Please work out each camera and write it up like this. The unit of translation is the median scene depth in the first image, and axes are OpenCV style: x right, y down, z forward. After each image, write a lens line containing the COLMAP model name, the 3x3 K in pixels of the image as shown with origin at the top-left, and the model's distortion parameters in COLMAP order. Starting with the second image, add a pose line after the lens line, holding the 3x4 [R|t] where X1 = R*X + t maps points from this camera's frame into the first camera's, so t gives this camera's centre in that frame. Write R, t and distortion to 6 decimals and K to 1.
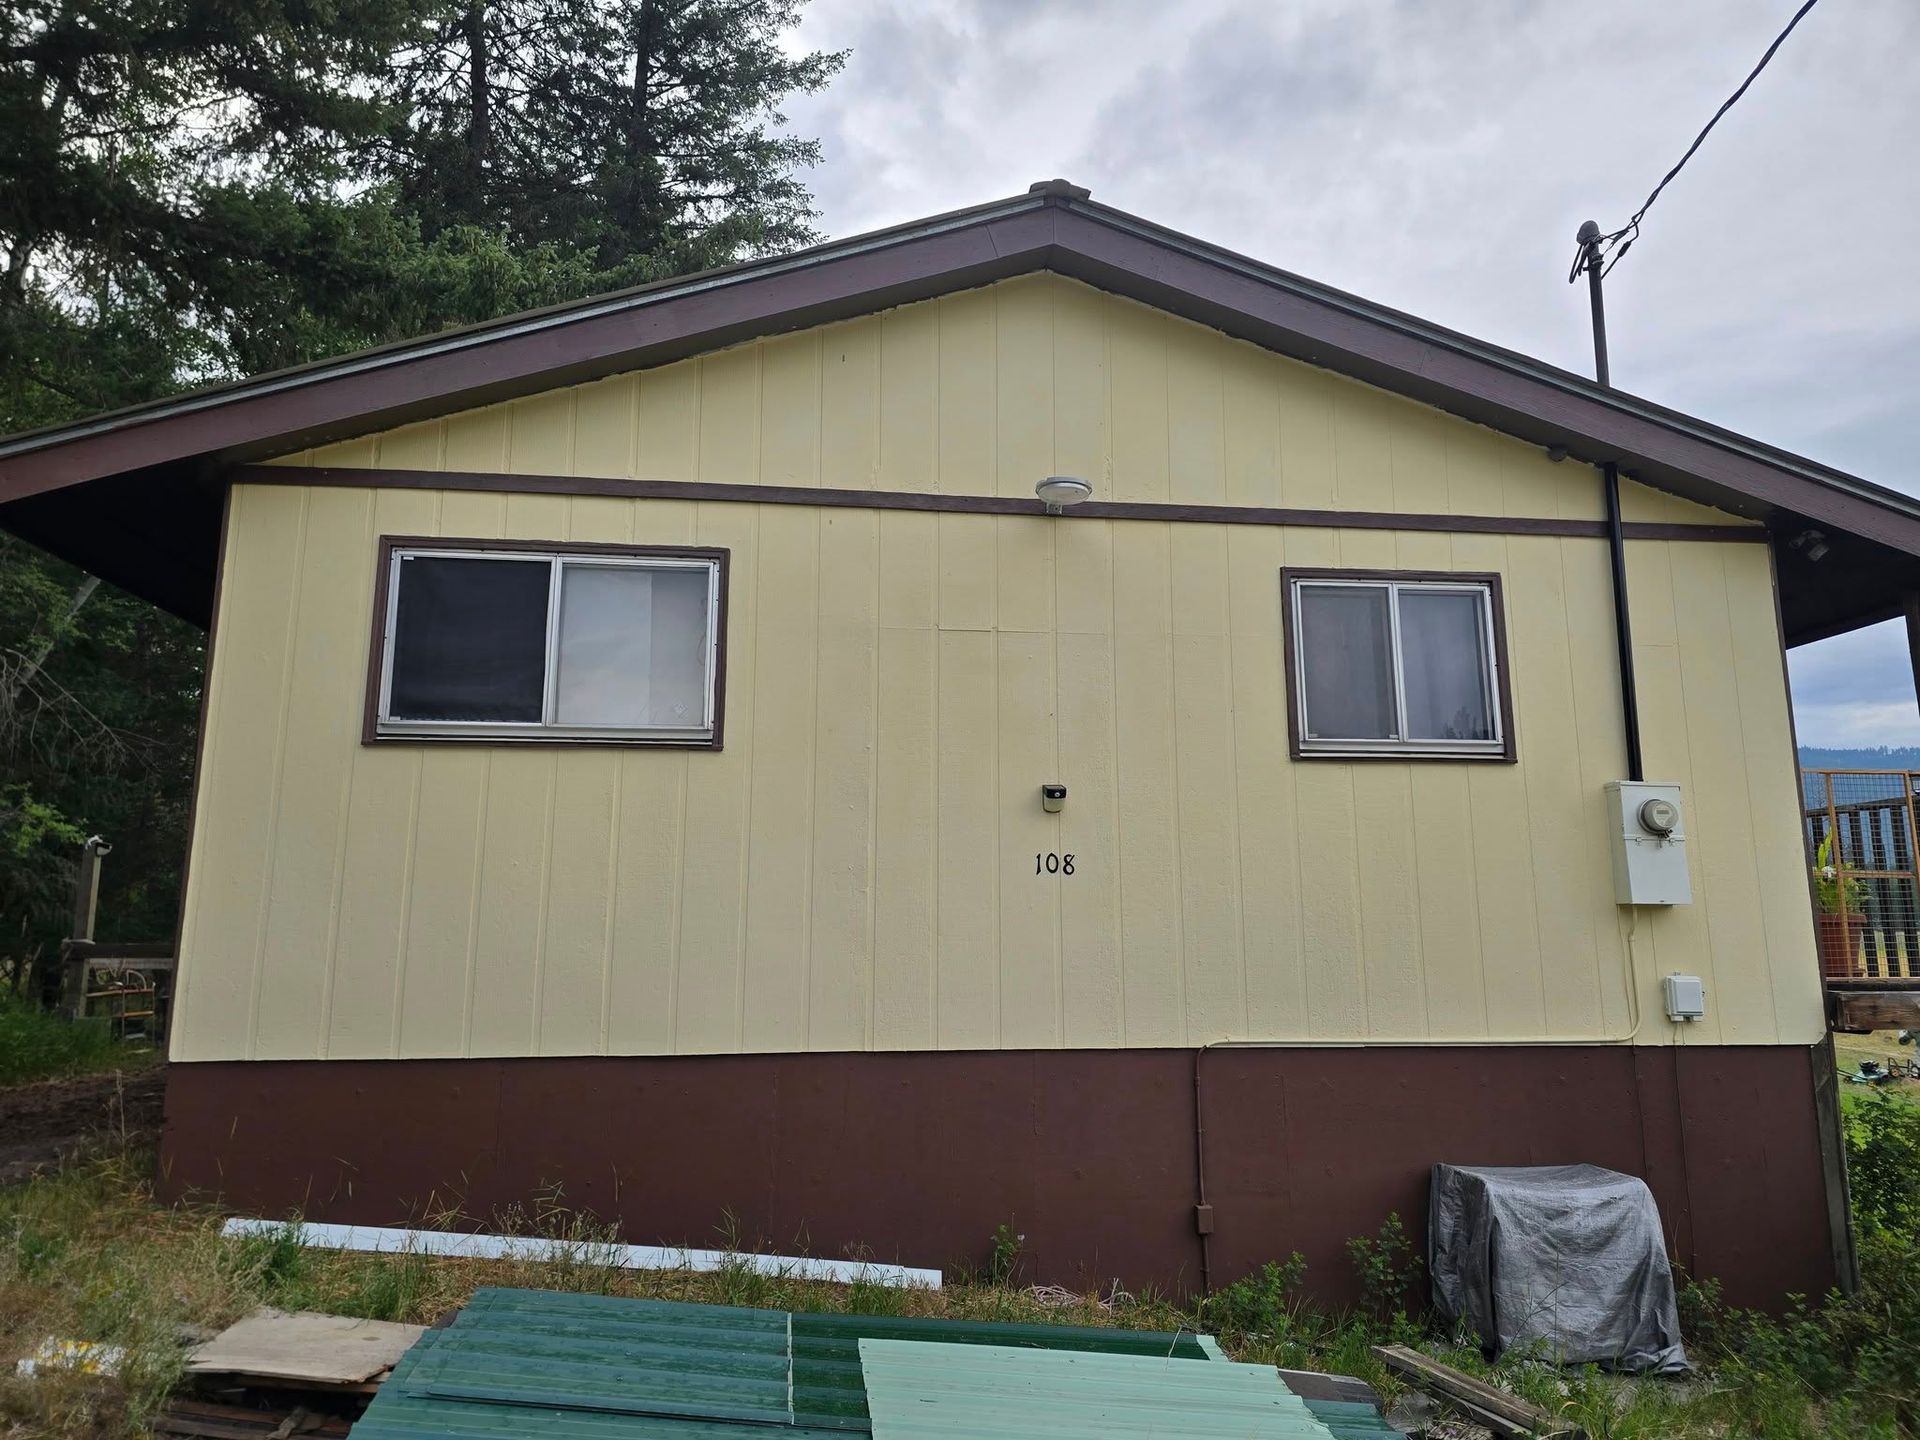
lens RADIAL K [[1261.4, 0, 963.5], [0, 1261.4, 702.9], [0, 0, 1]] dist [0.050598, -0.055468]
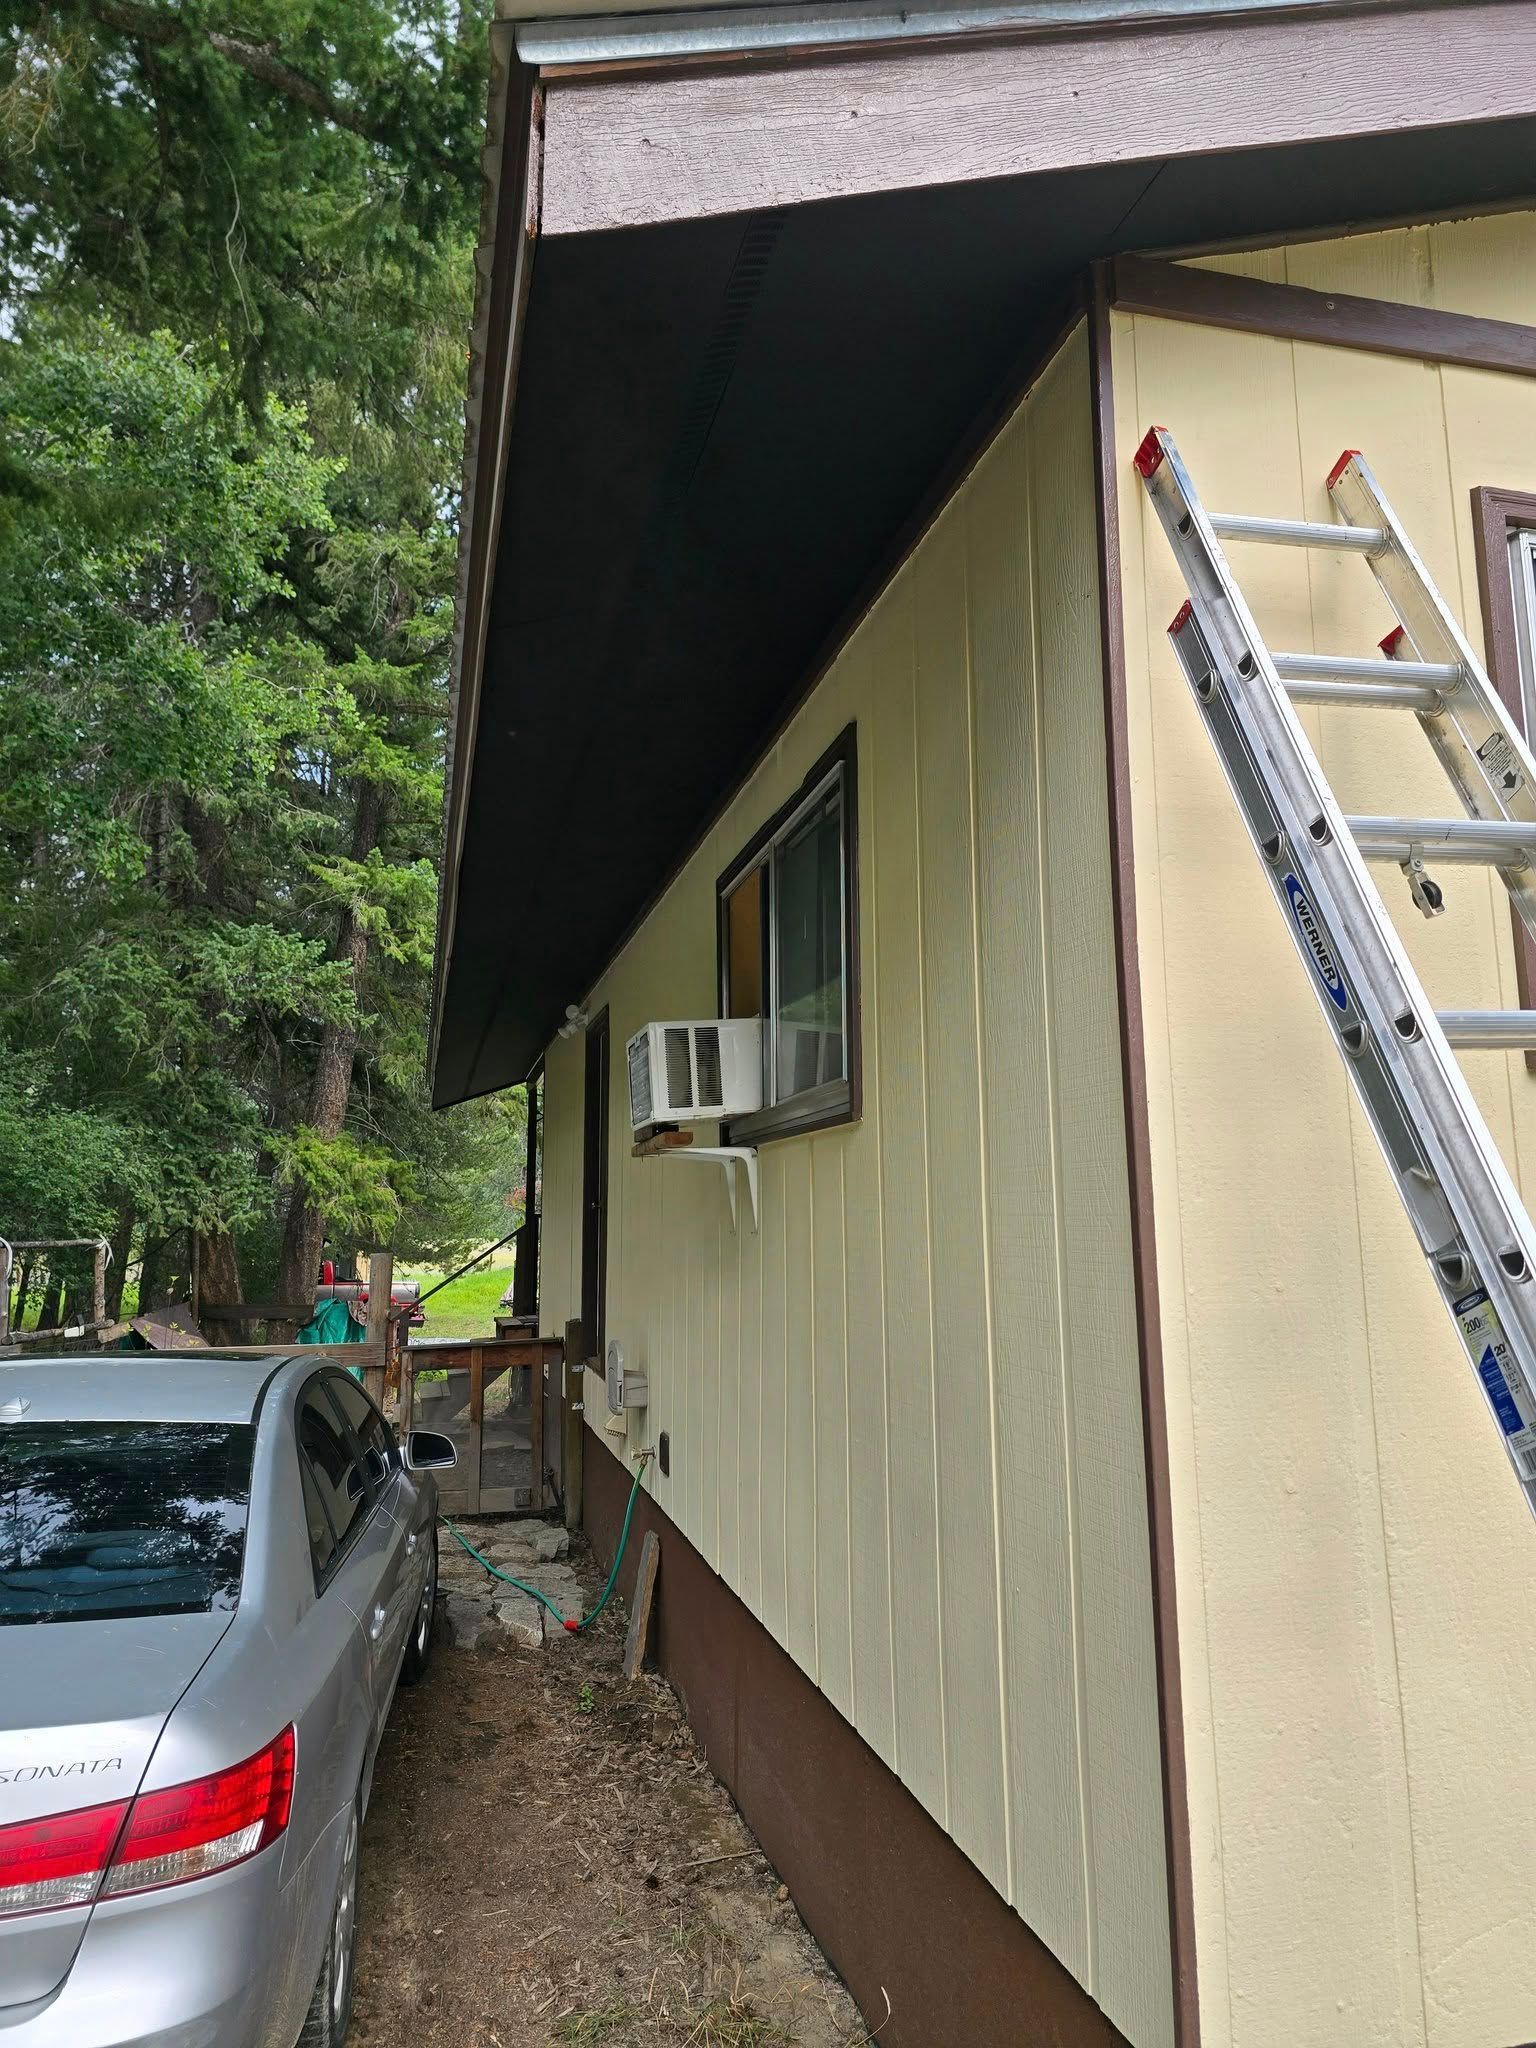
lens RADIAL K [[1339.8, 0, 768.0], [0, 1339.8, 1024.0], [0, 0, 1]] dist [0.016005, -0.009111]
pose [[0.989416, 0.015882, 0.144238, -0.644155], [-0.020433, 0.999337, 0.030123, 0.011422], [-0.143664, -0.032752, 0.989084, 0.581828]]
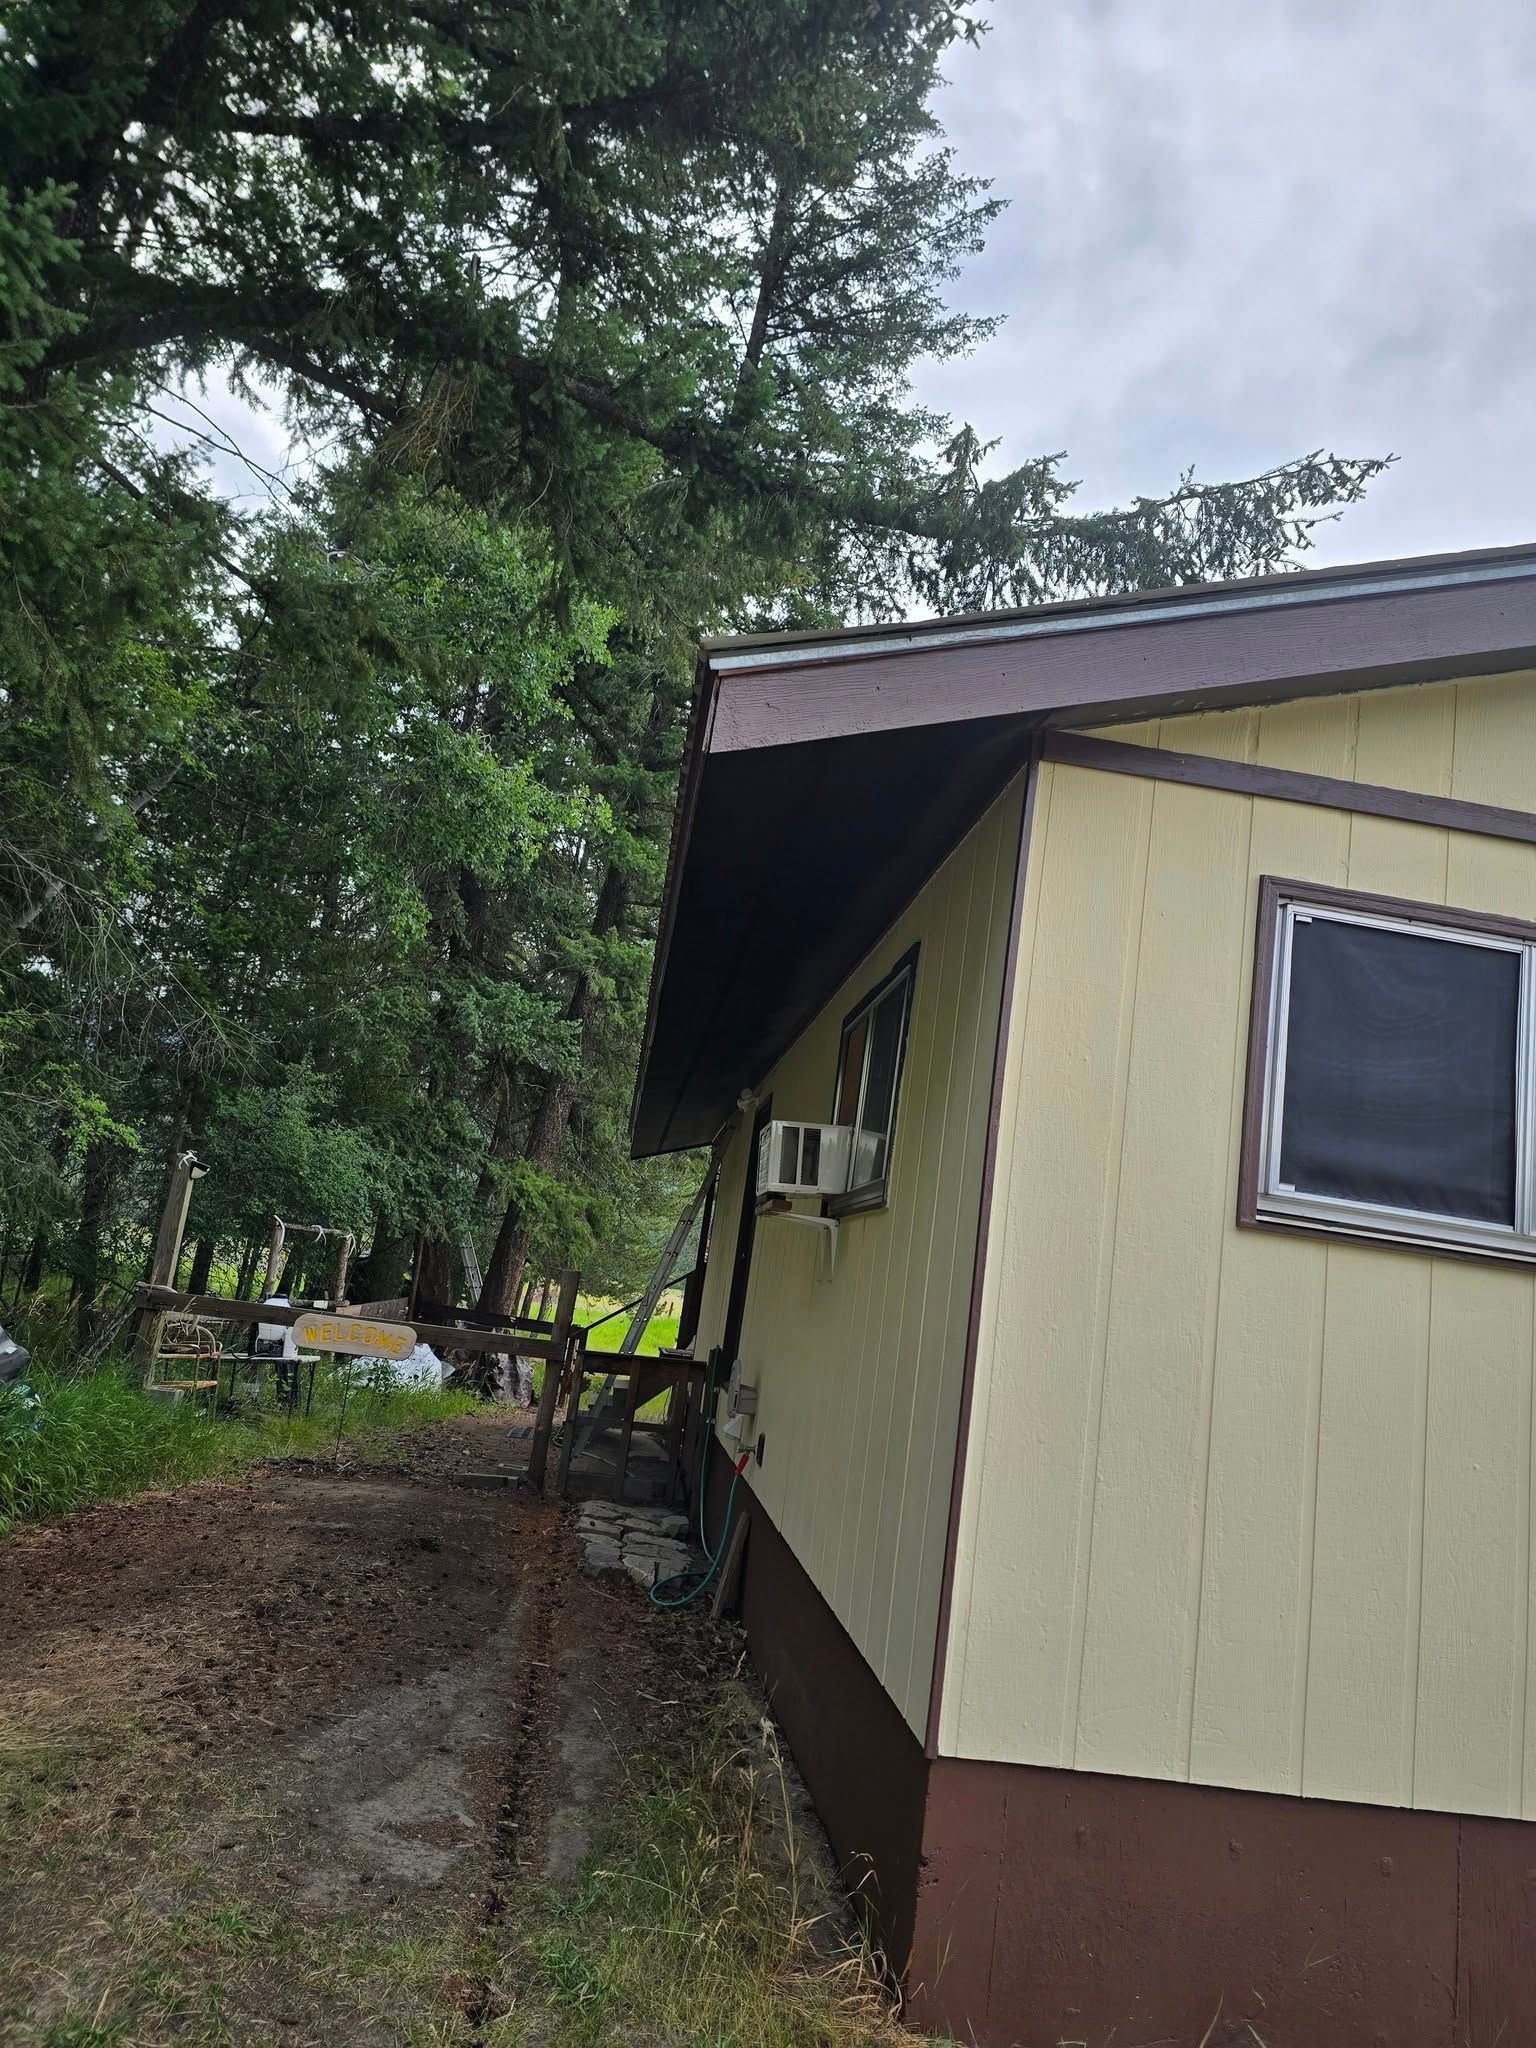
lens RADIAL K [[1345.5, 0, 768.0], [0, 1345.5, 1024.0], [0, 0, 1]] dist [0.050598, -0.055468]
pose [[0.990567, 0.135759, -0.018621, -0.605279], [-0.136016, 0.990618, -0.013278, -0.019474], [0.016644, 0.015685, 0.999738, 0.322171]]
